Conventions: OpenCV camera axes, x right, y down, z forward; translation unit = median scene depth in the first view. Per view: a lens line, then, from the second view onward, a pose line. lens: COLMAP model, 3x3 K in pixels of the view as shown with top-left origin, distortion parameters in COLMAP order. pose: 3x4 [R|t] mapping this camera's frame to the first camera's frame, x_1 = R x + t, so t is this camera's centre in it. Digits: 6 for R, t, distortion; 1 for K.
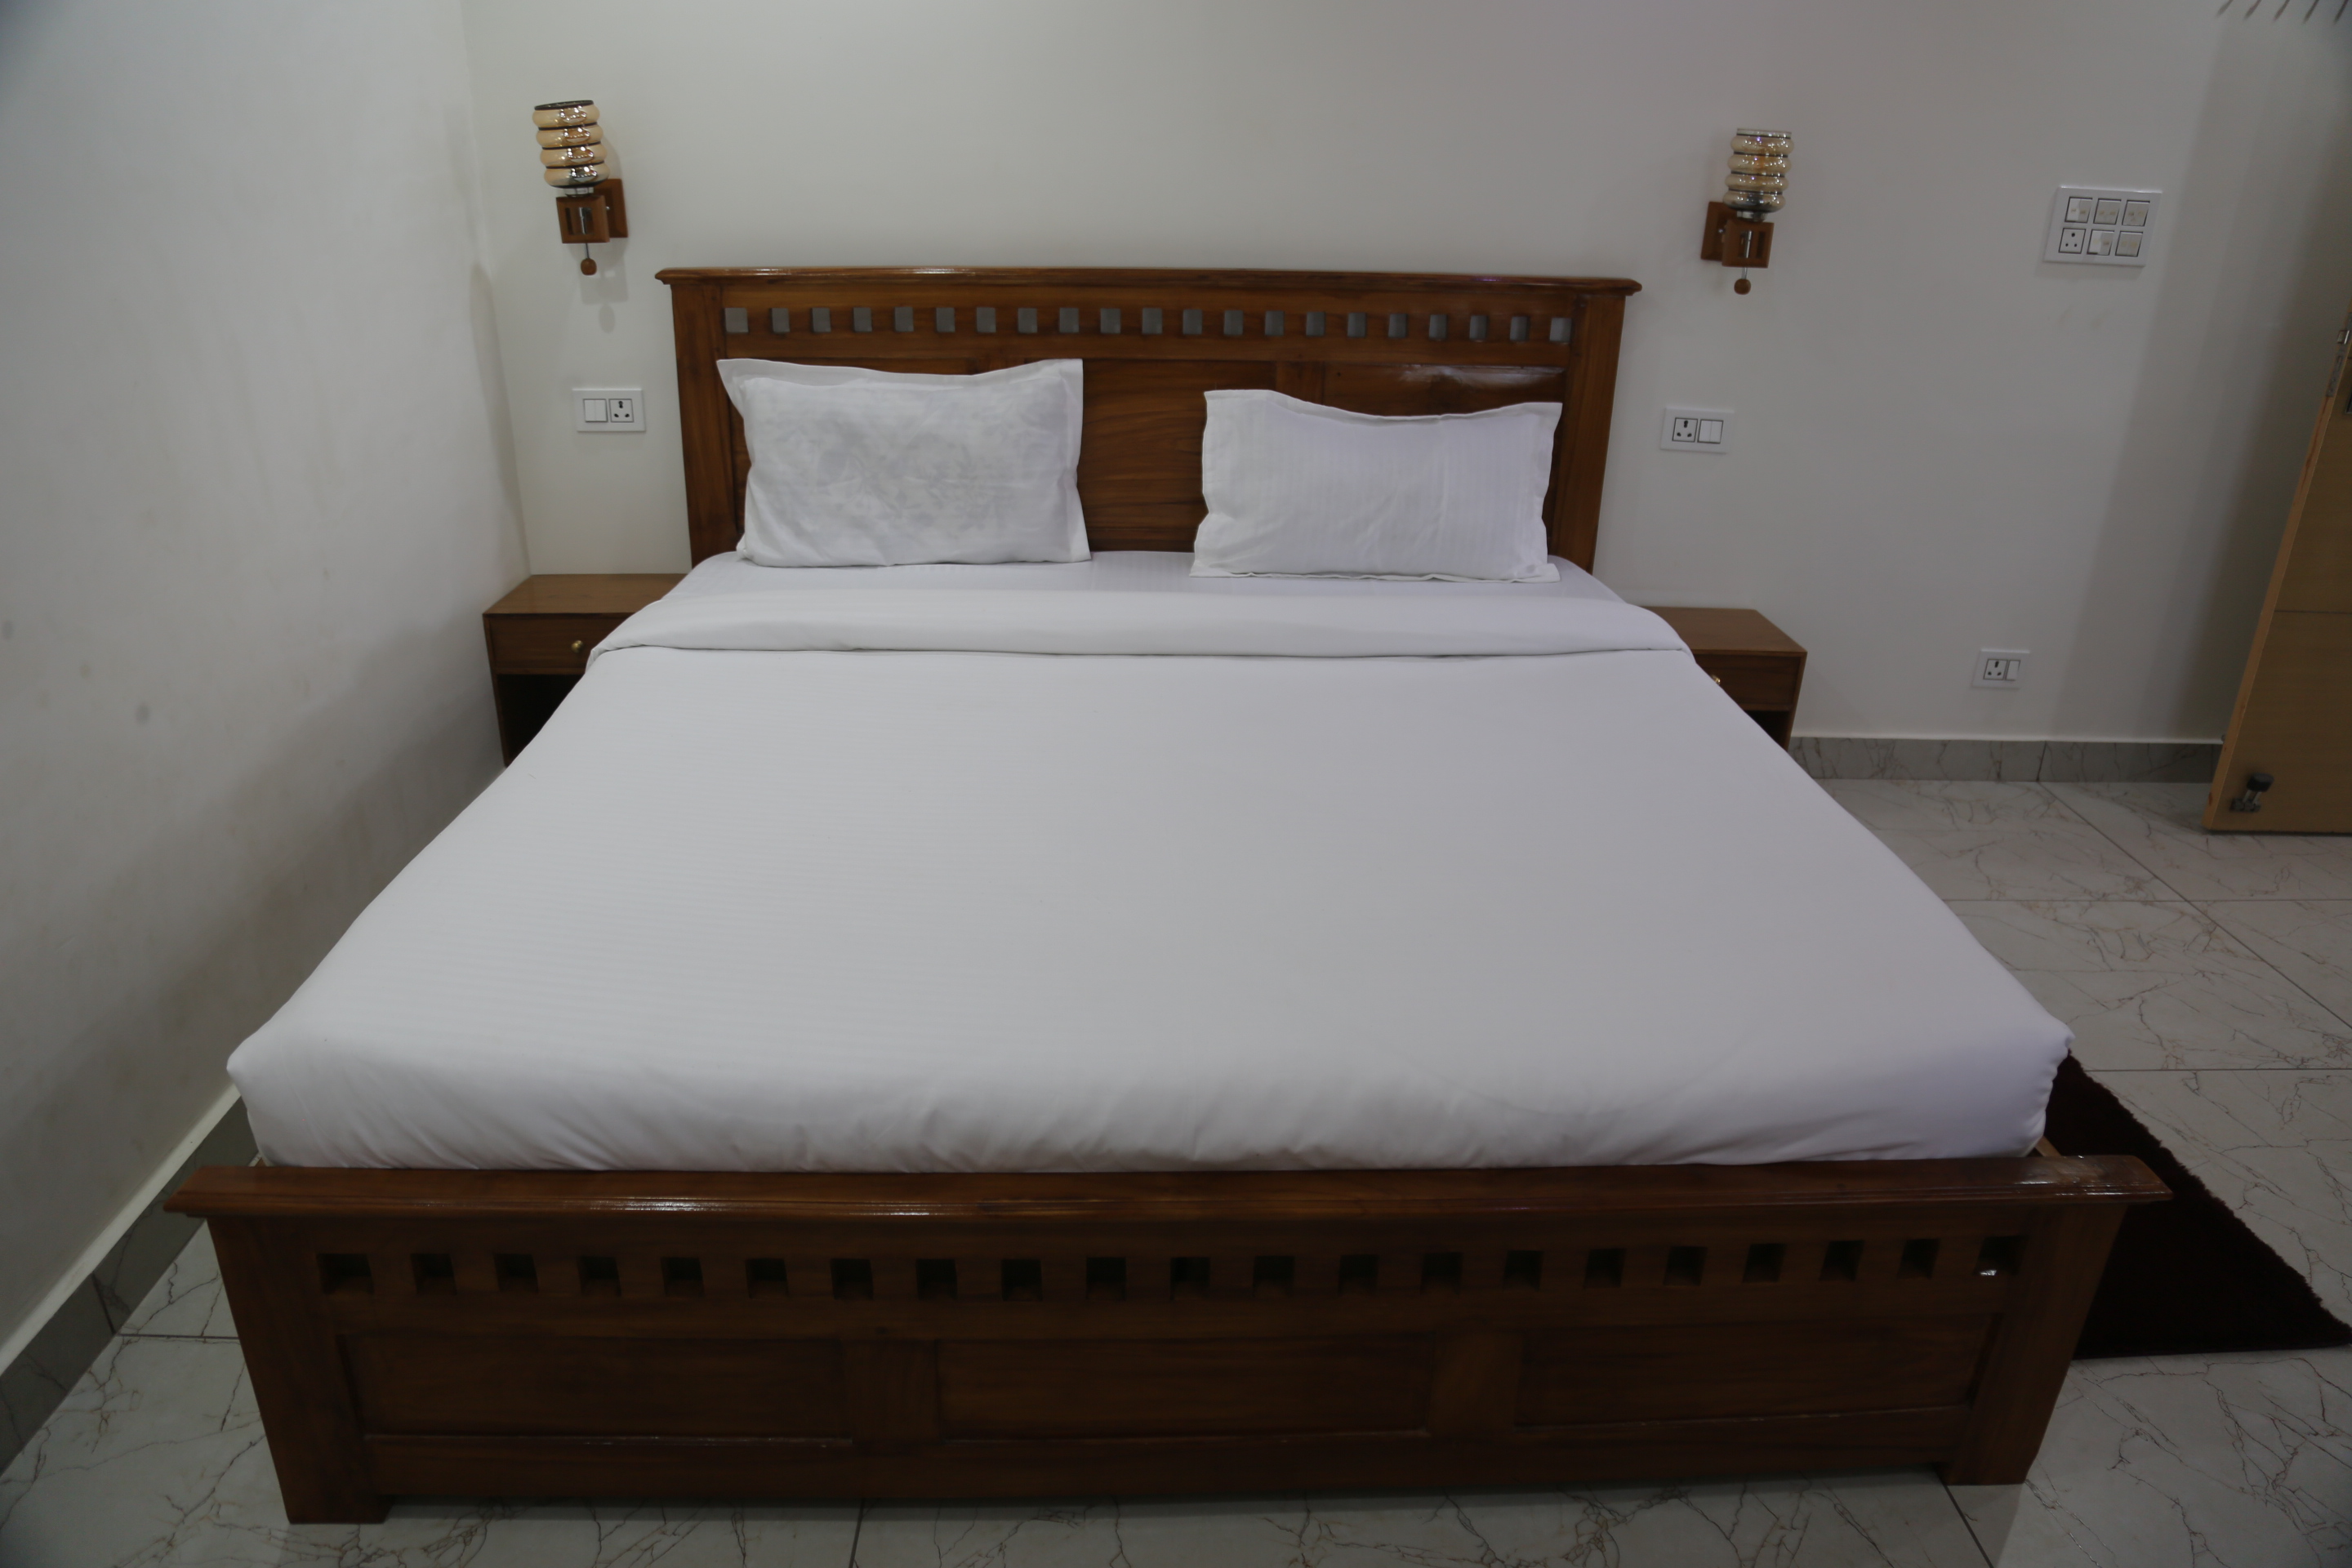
lens RADIAL K [[1565.3, 0, 1176.0], [0, 1565.3, 784.0], [0, 0, 1]] dist [-0.086038, 0.007081]
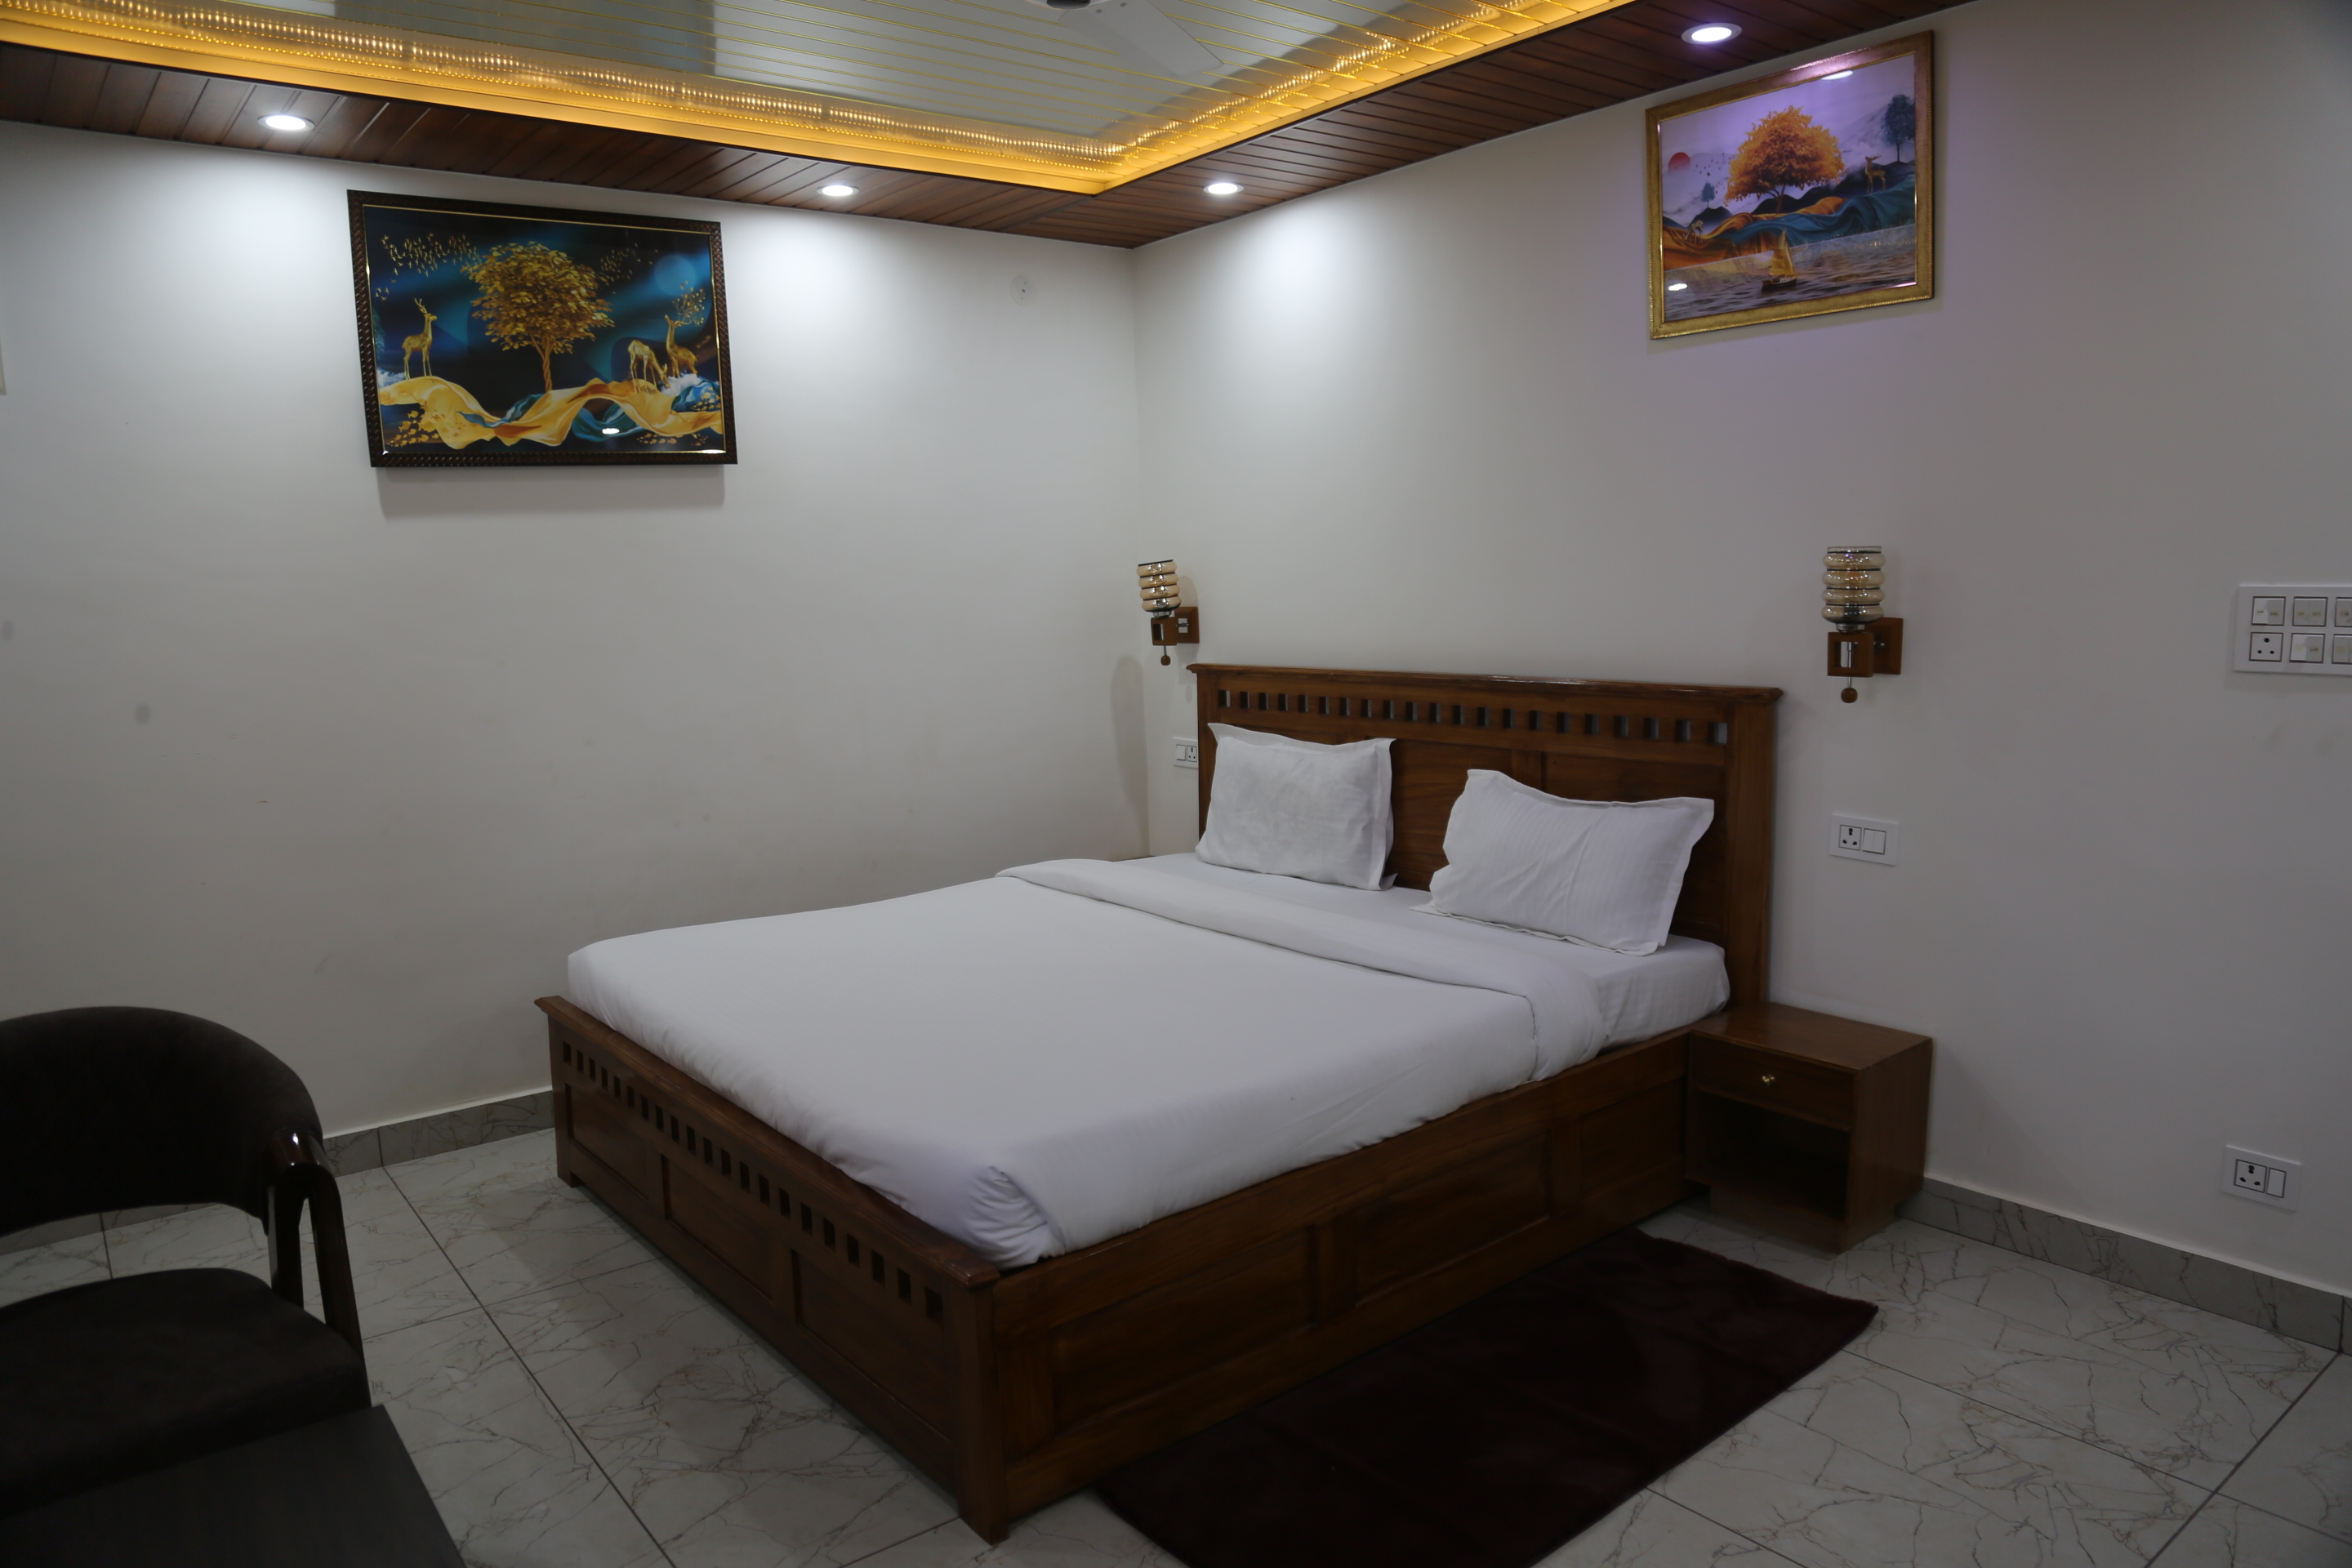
lens RADIAL K [[1565.3, 0, 1176.0], [0, 1565.3, 784.0], [0, 0, 1]] dist [-0.086038, 0.007081]
pose [[0.610208, 0.073792, -0.788797, 0.874841], [-0.284179, 0.949781, -0.130987, -0.010870], [0.739519, 0.304089, 0.600535, 0.081772]]
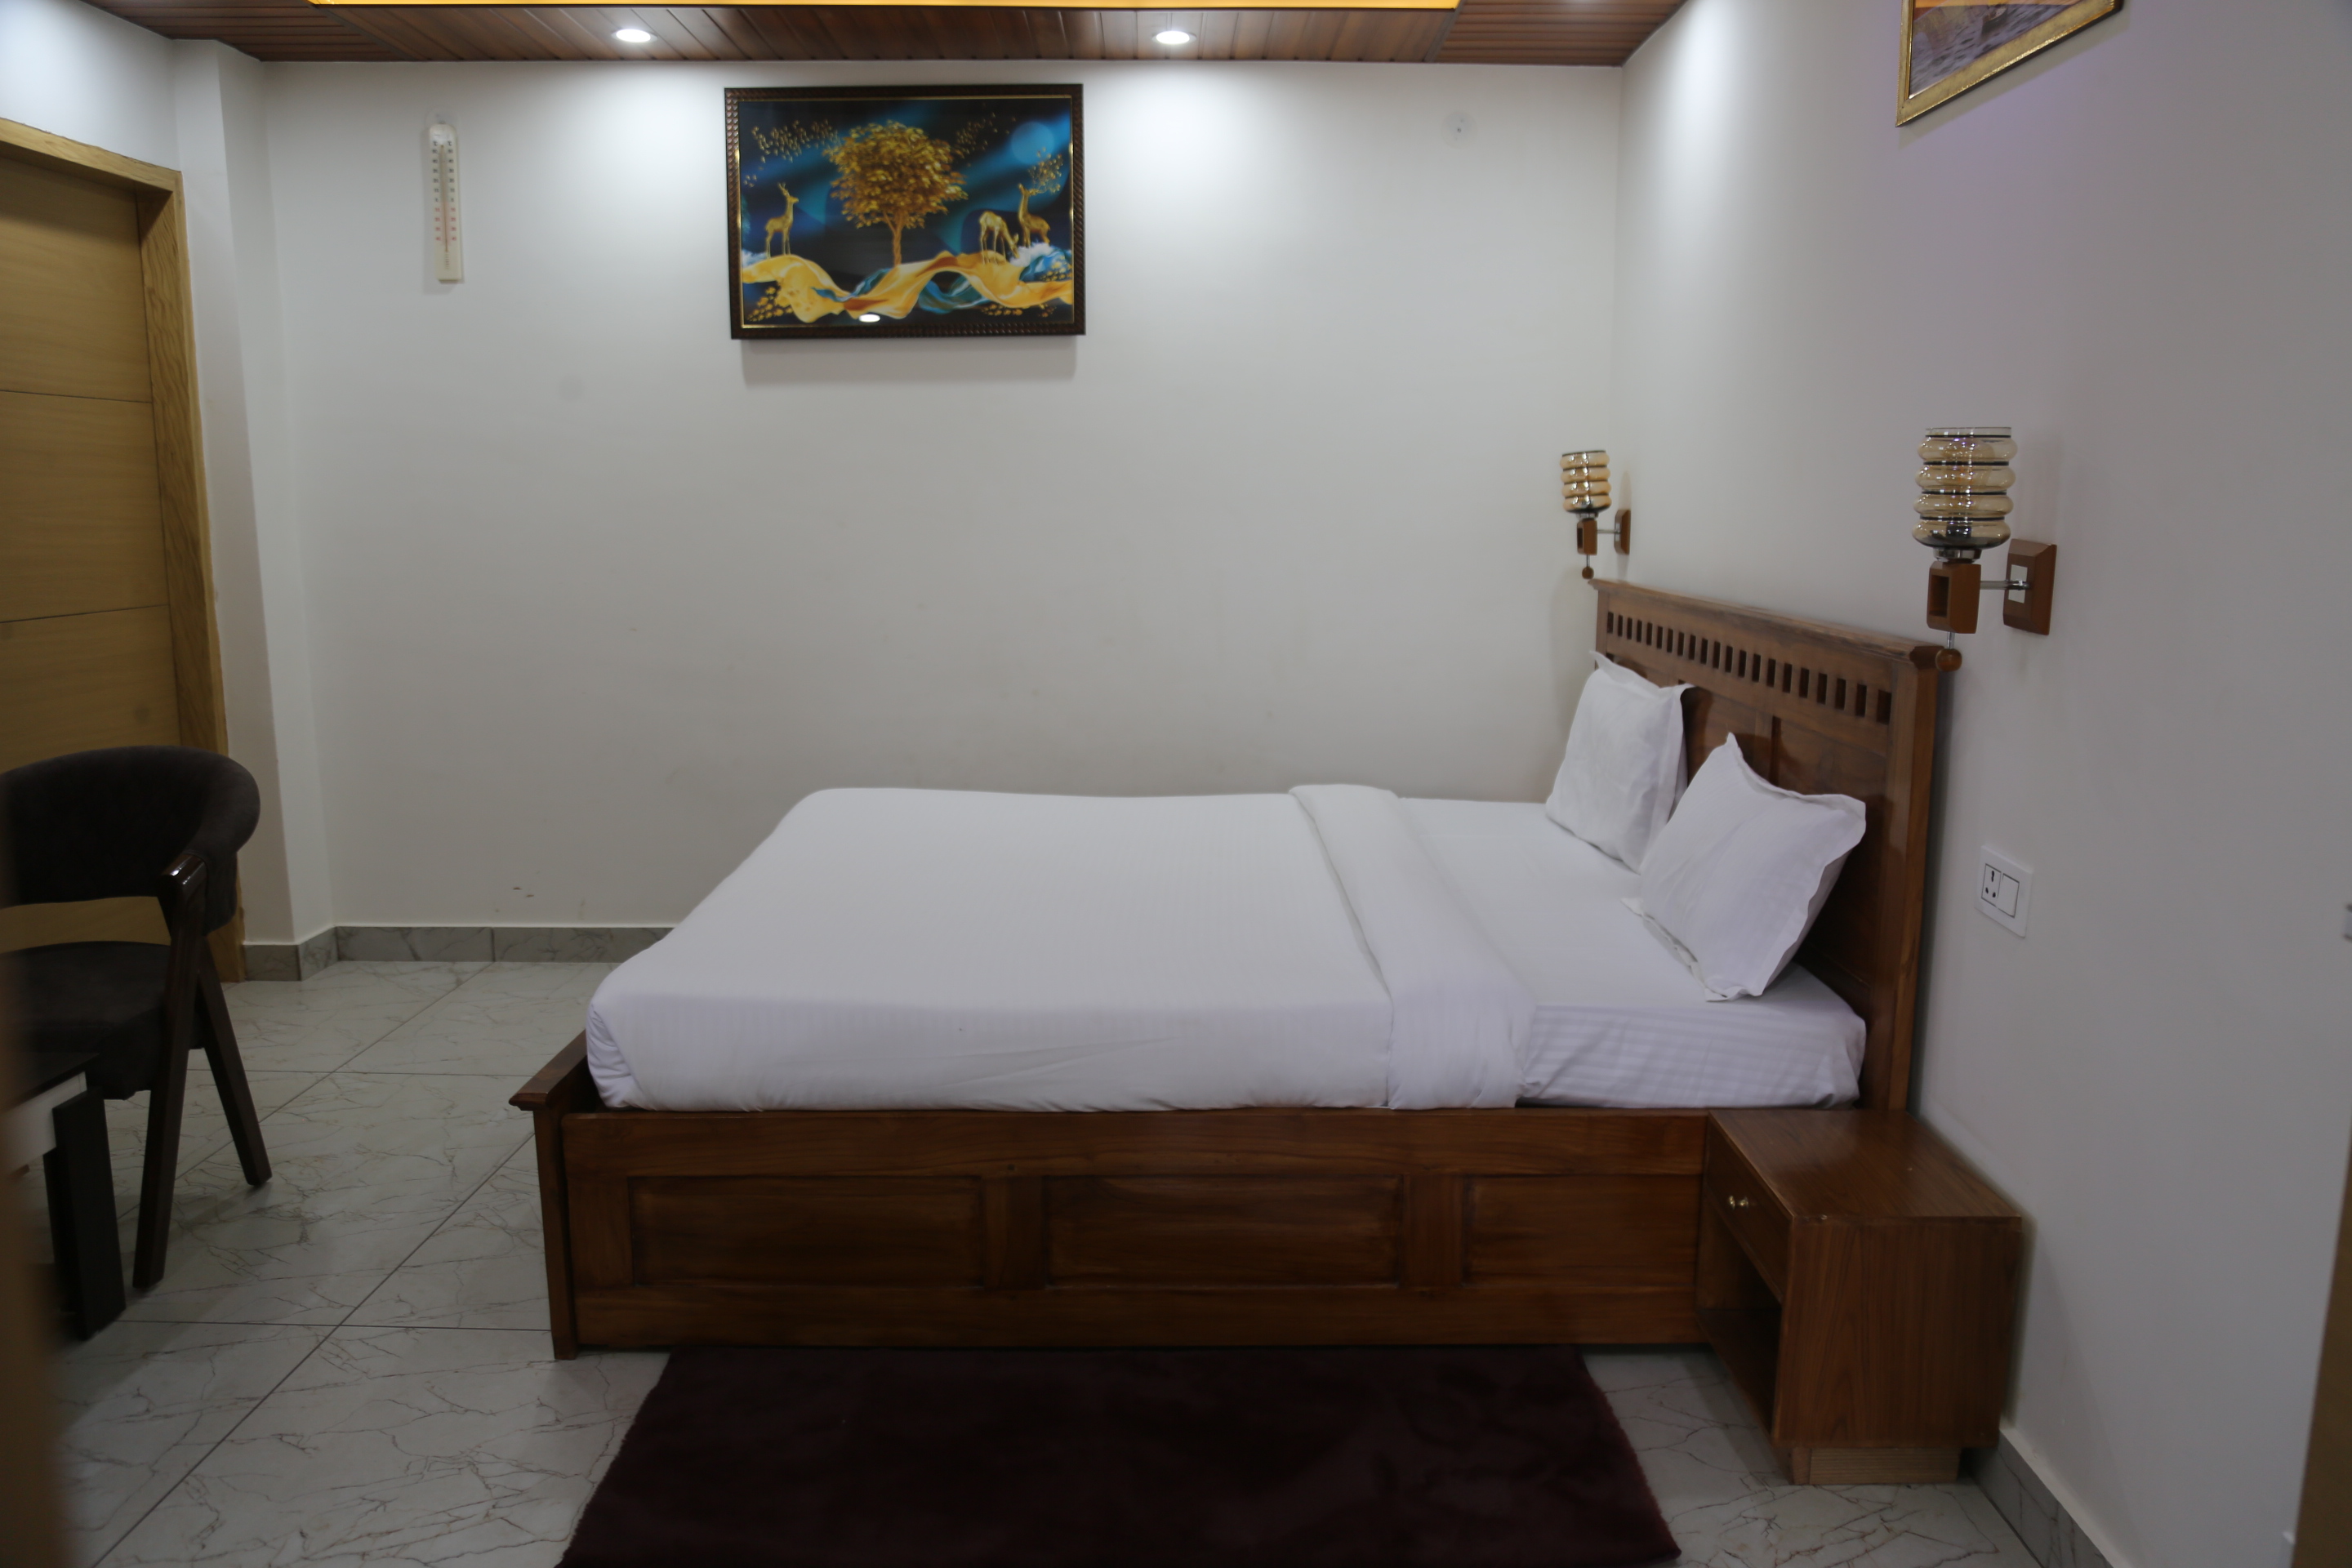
lens RADIAL K [[1749.0, 0, 1176.0], [0, 1749.0, 784.0], [0, 0, 1]] dist [-0.062374, -0.001771]
pose [[-0.016149, 0.151702, -0.988294, 1.072240], [-0.409657, 0.900651, 0.144943, -0.242391], [0.912097, 0.407202, 0.047601, 0.670495]]
